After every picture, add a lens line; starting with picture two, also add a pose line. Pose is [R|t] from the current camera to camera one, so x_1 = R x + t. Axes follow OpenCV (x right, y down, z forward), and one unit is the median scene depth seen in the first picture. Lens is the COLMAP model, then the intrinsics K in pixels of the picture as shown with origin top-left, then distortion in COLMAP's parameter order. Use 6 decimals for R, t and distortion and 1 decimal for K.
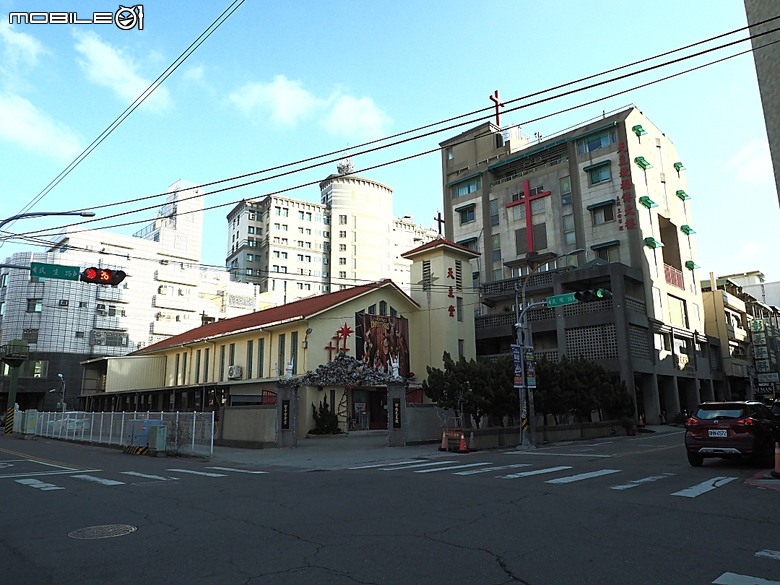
lens RADIAL K [[552.2, 0, 394.6], [0, 552.2, 291.9], [0, 0, 1]] dist [-0.031122, -0.002519]
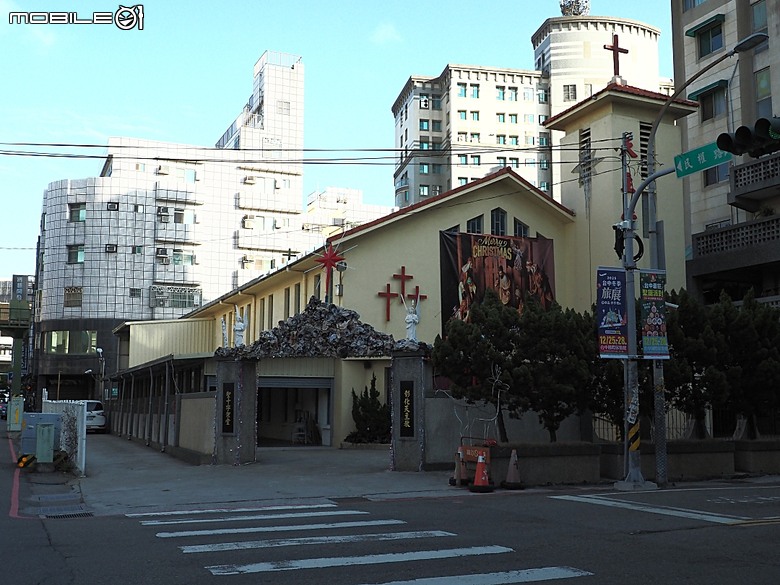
lens RADIAL K [[846.4, 0, 390.9], [0, 846.4, 308.0], [0, 0, 1]] dist [-0.009084, -0.002181]
pose [[0.932653, -0.026378, -0.359809, 0.115671], [0.062368, 0.994097, 0.088782, 0.021356], [0.355343, -0.105243, 0.928792, 0.104668]]
